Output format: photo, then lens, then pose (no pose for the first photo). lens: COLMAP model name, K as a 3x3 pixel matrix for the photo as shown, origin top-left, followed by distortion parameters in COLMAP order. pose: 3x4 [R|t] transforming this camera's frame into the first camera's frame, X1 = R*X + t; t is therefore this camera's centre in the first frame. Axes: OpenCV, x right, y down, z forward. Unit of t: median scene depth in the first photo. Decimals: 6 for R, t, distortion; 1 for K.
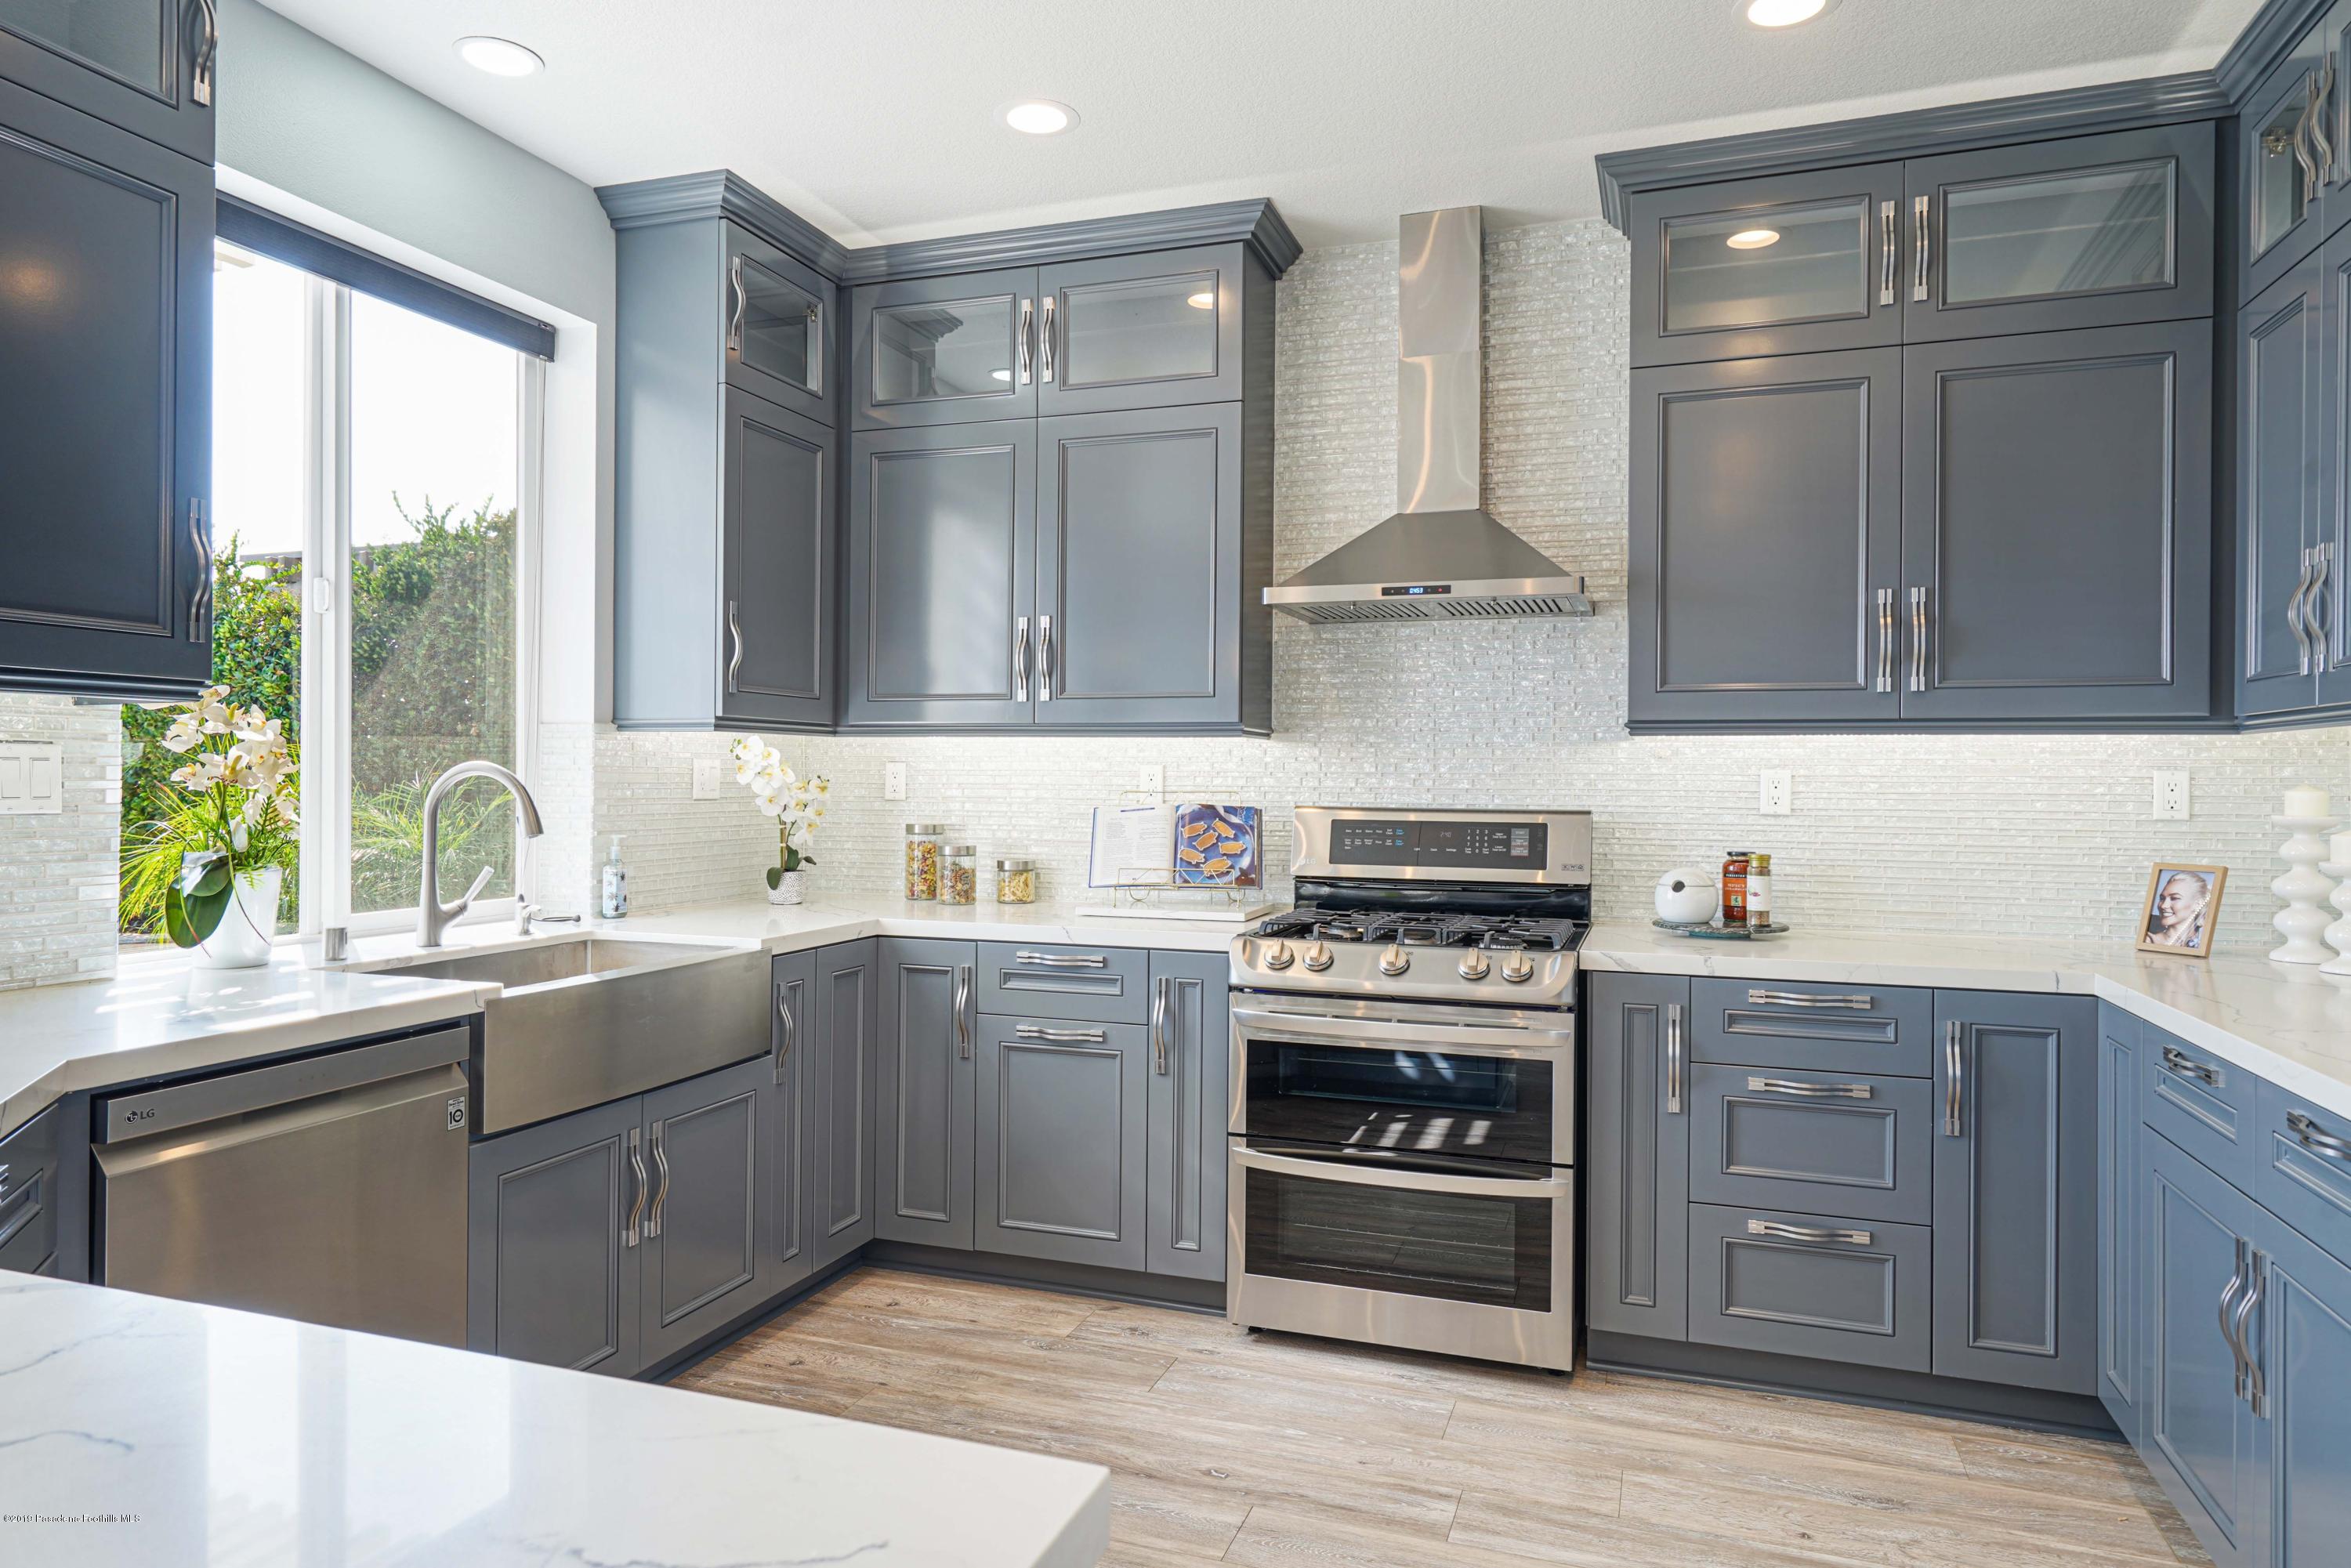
lens RADIAL K [[1436.4, 0, 1138.2], [0, 1436.4, 783.7], [0, 0, 1]] dist [0.001802, -0.000244]
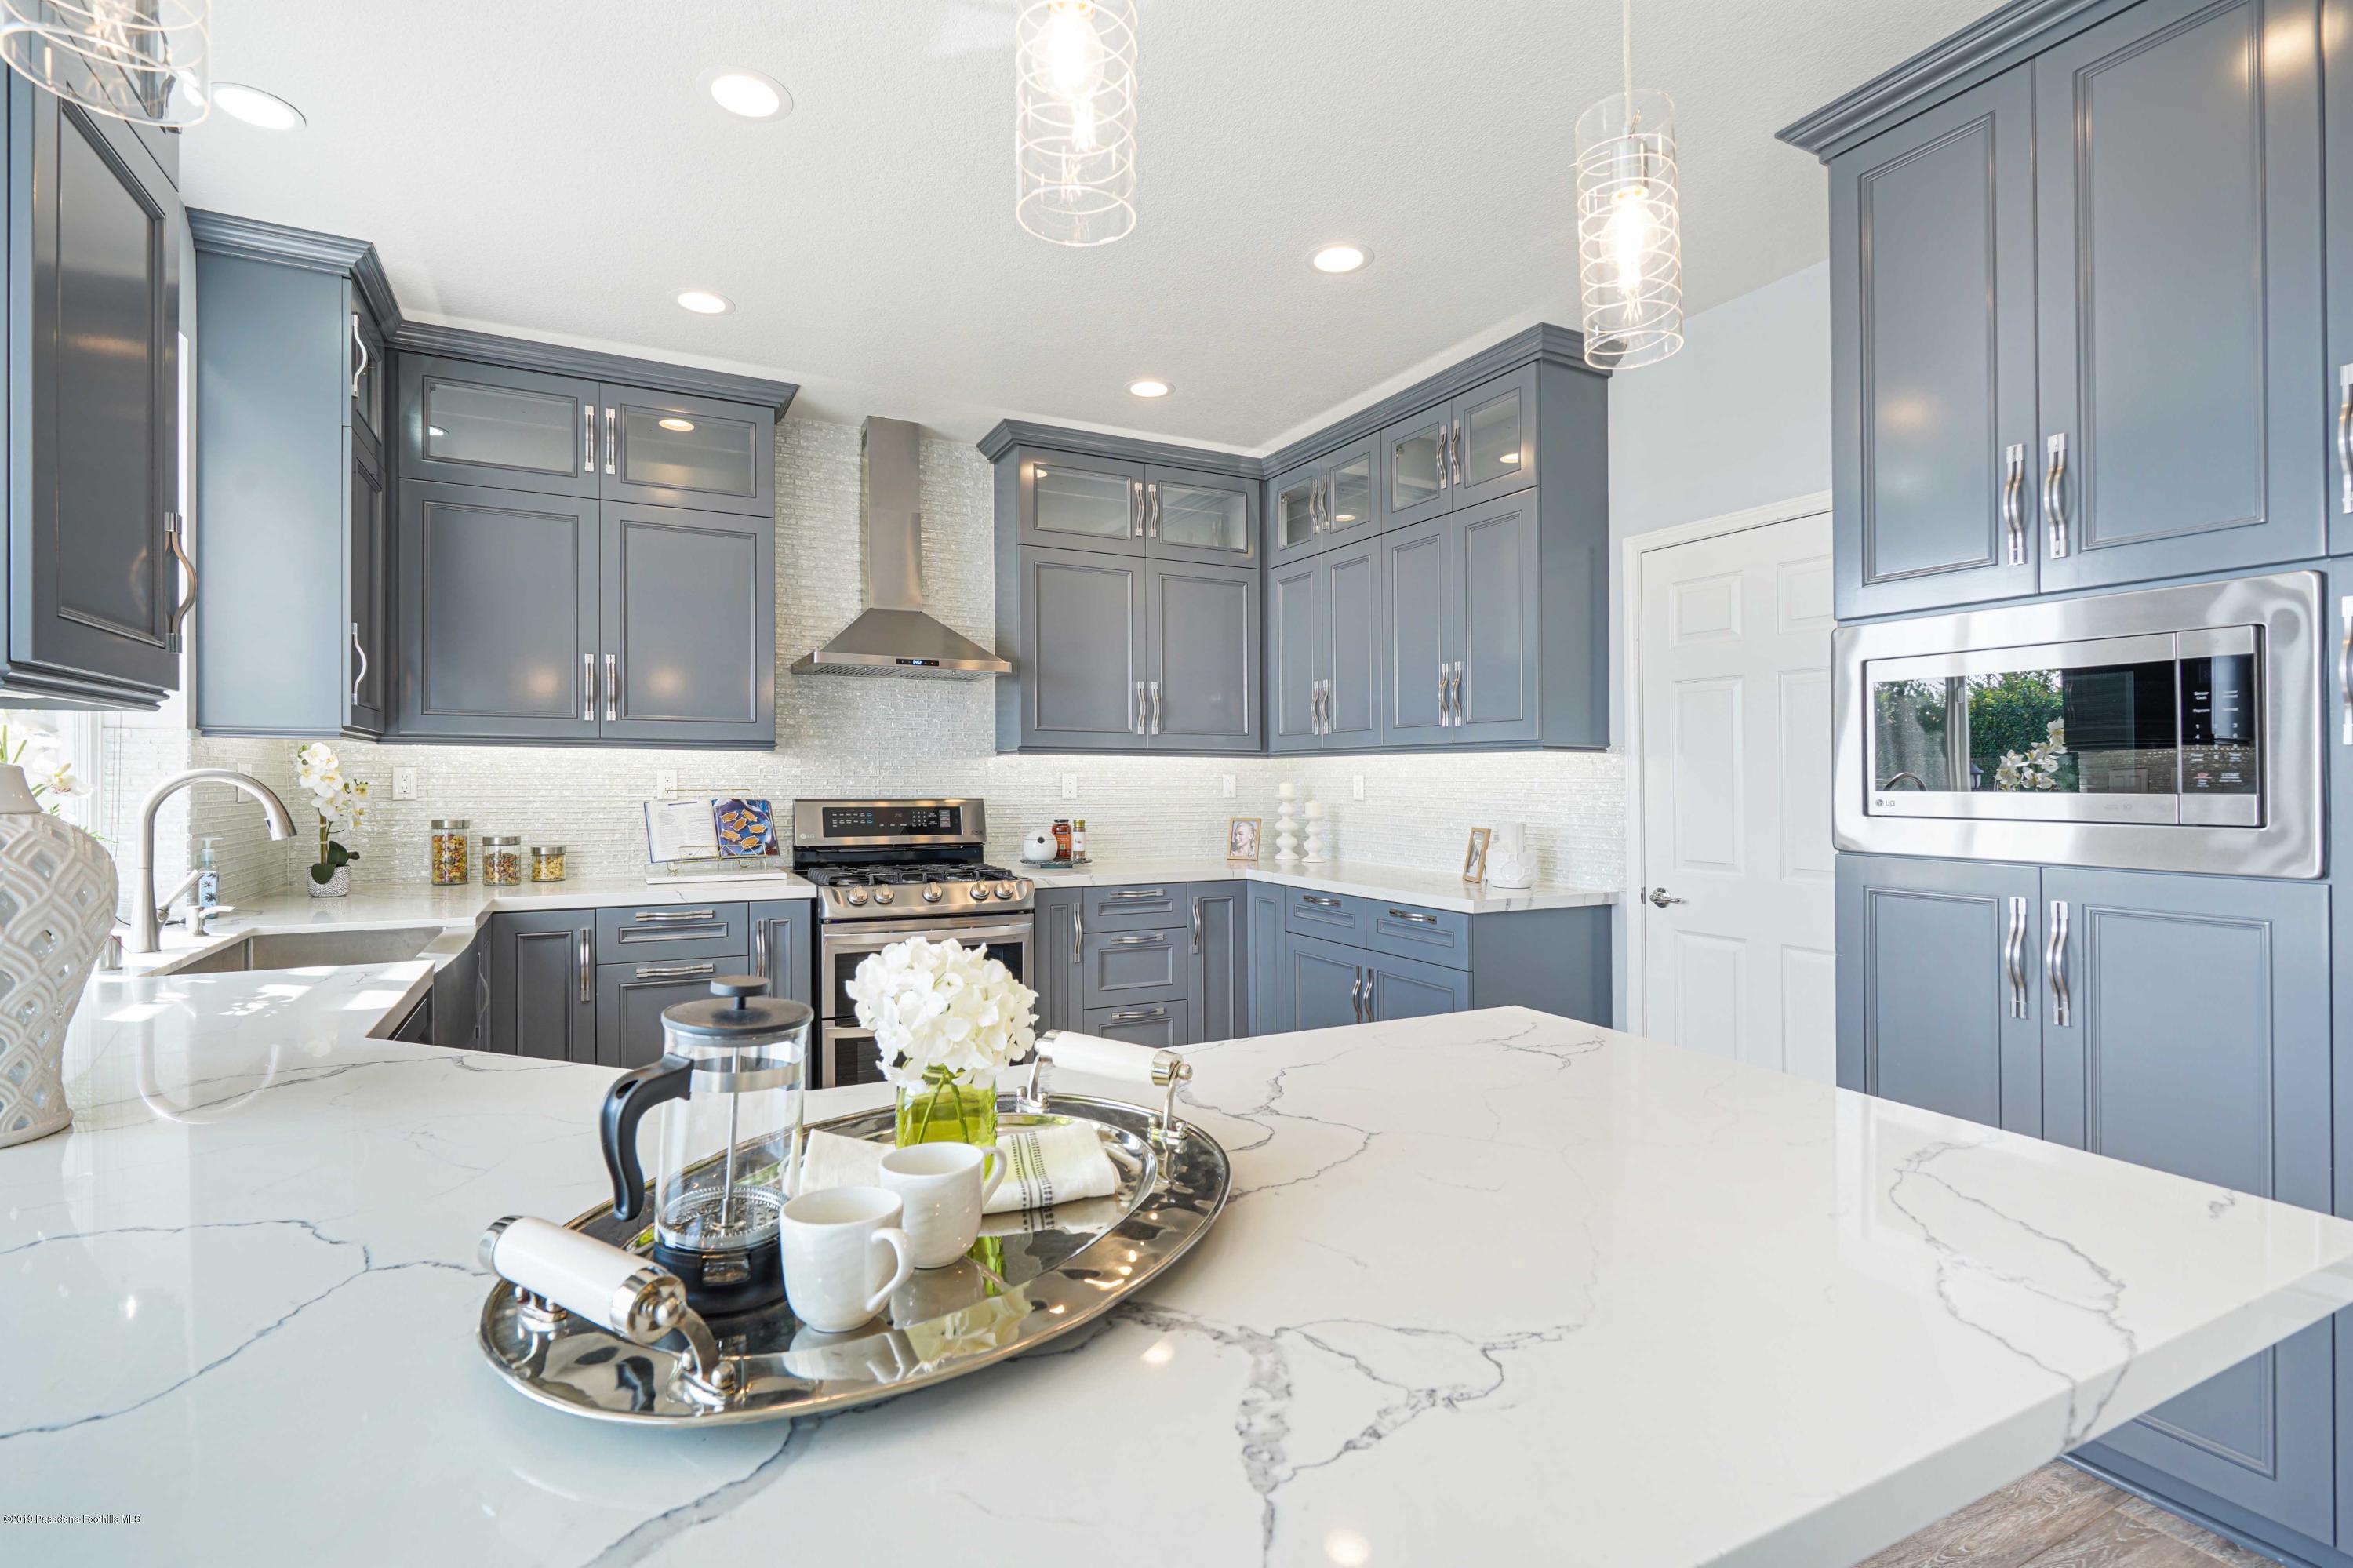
lens RADIAL K [[1075.1, 0, 1130.1], [0, 1075.1, 772.3], [0, 0, 1]] dist [-0.017546, 0.006755]
pose [[0.701034, 0.000462, 0.713127, -0.458071], [0.004549, 0.999977, -0.005120, -0.004422], [-0.713113, 0.006833, 0.701016, -0.008032]]
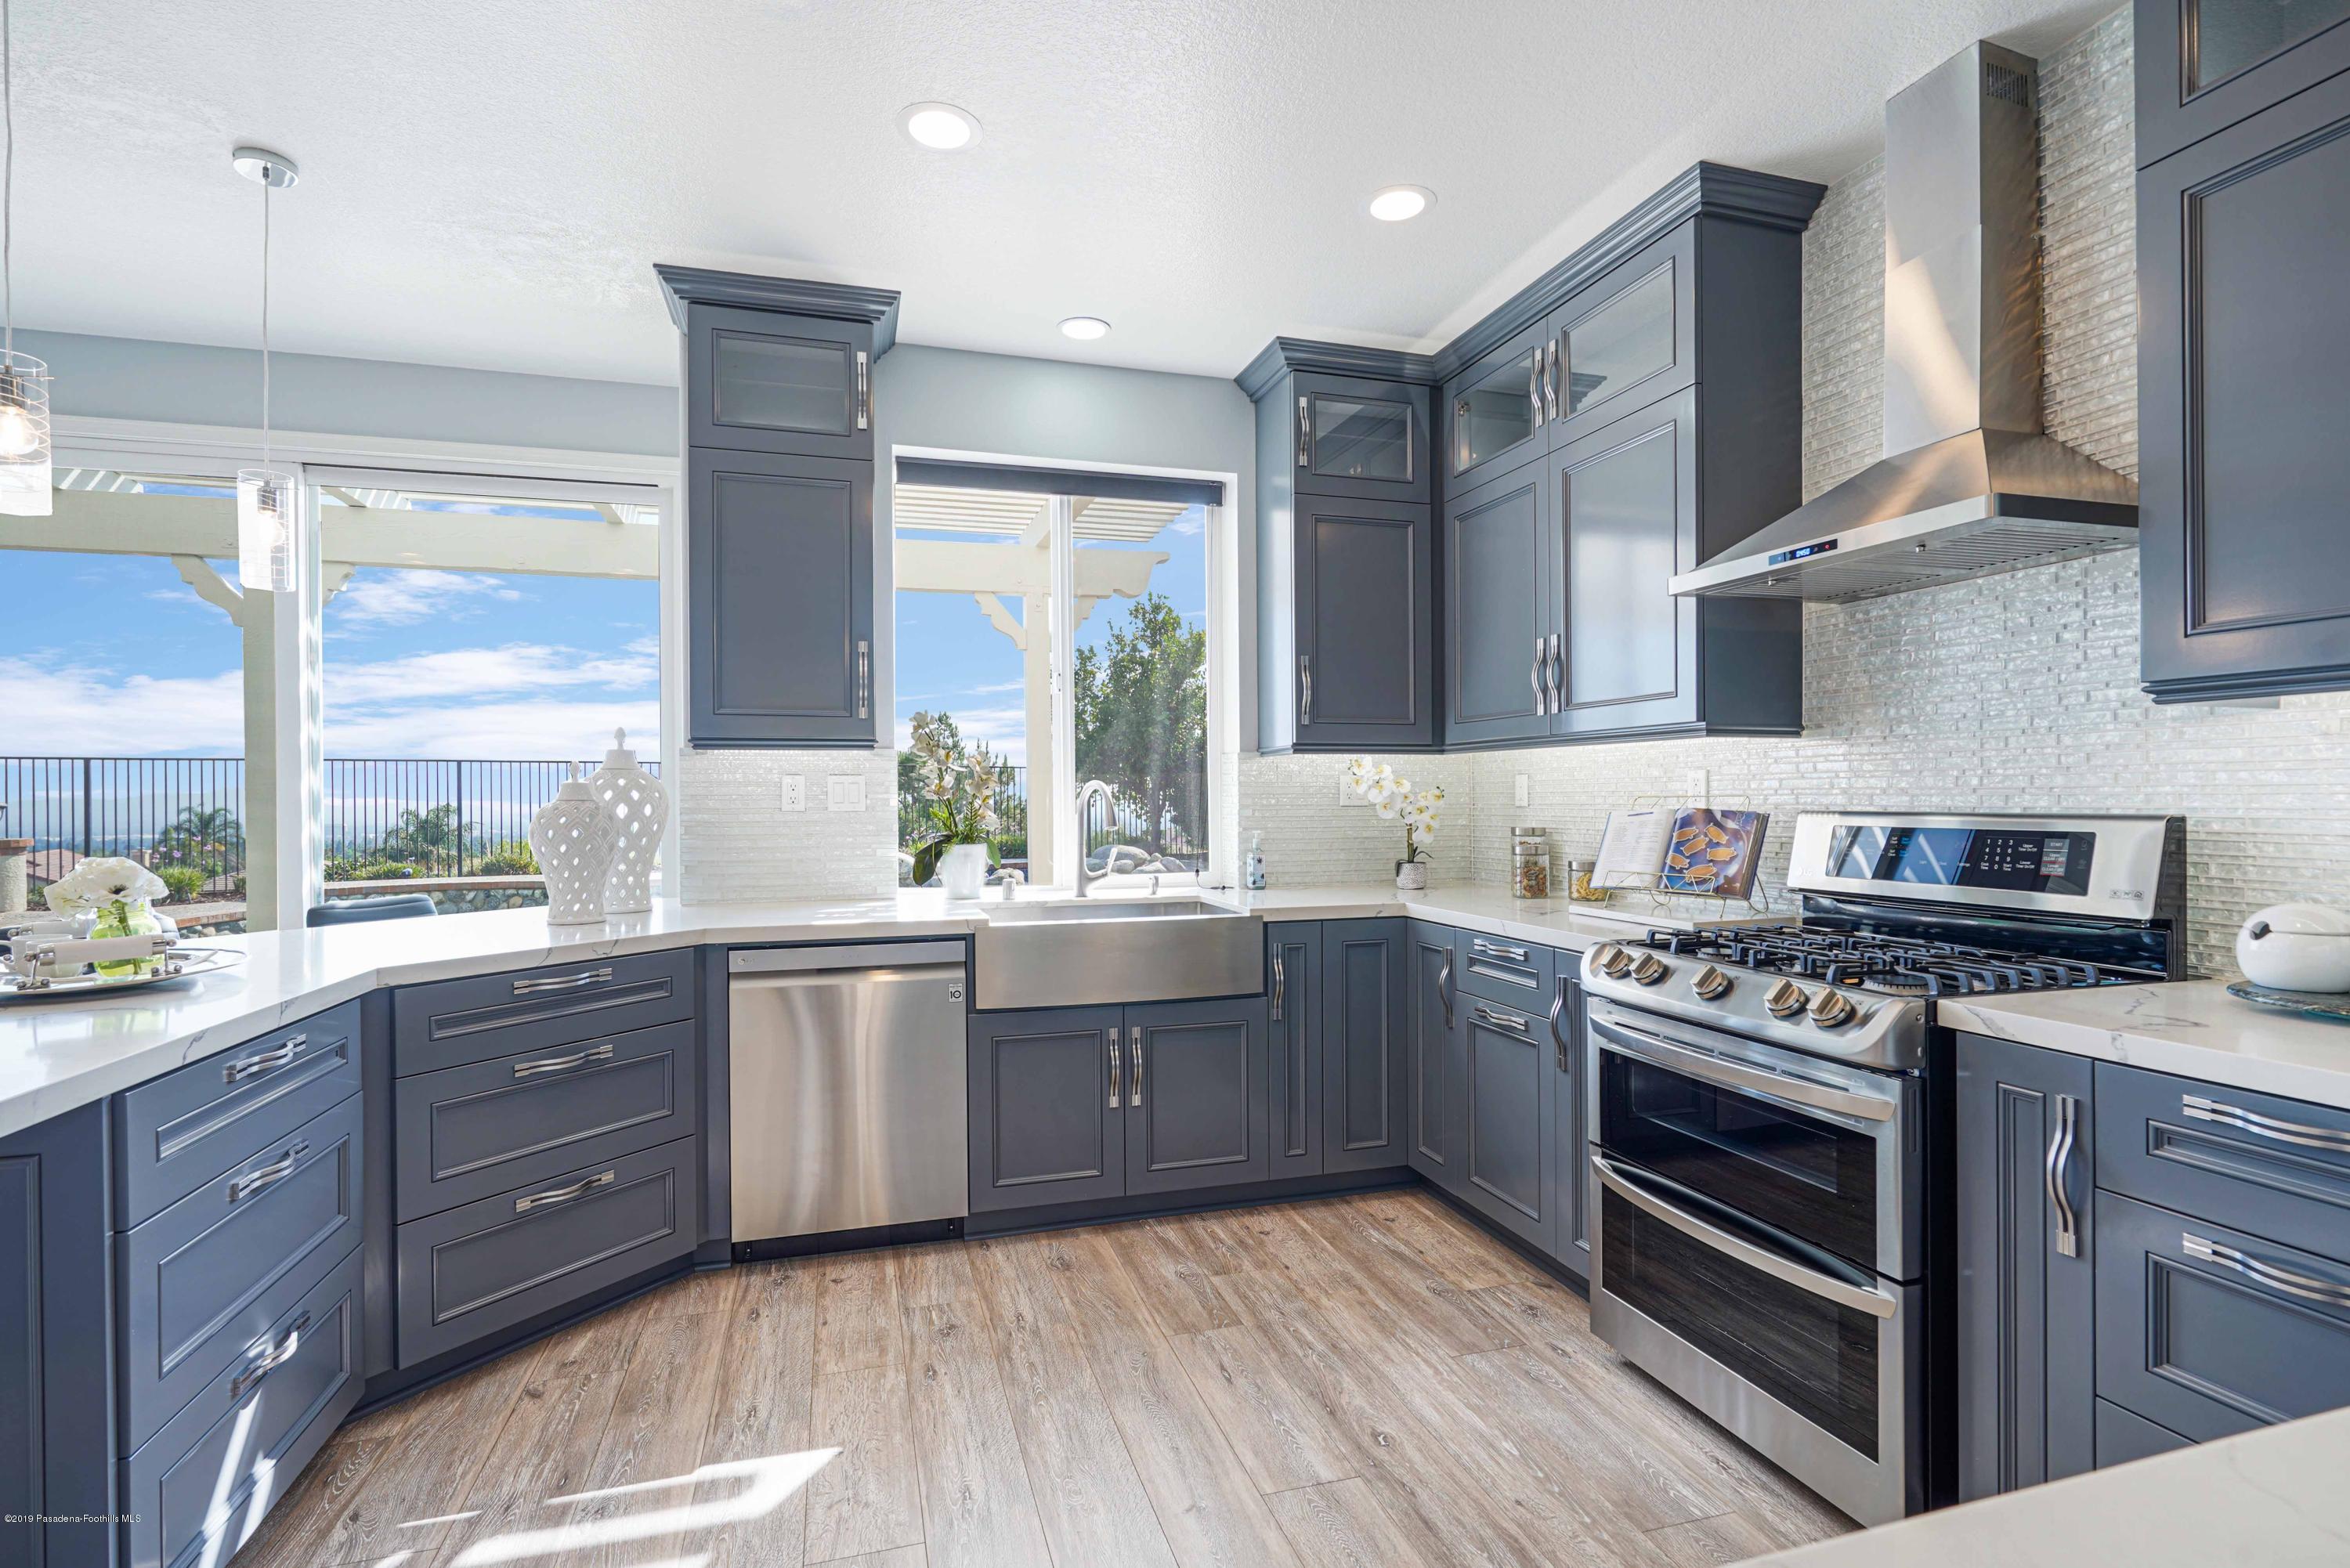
lens RADIAL K [[1073.6, 0, 1144.4], [0, 1073.6, 803.5], [0, 0, 1]] dist [-0.017546, 0.006755]
pose [[0.600864, -0.005905, -0.799330, 0.423462], [0.006505, 0.999976, -0.002498, 0.011080], [0.799325, -0.003698, 0.600888, 0.287668]]
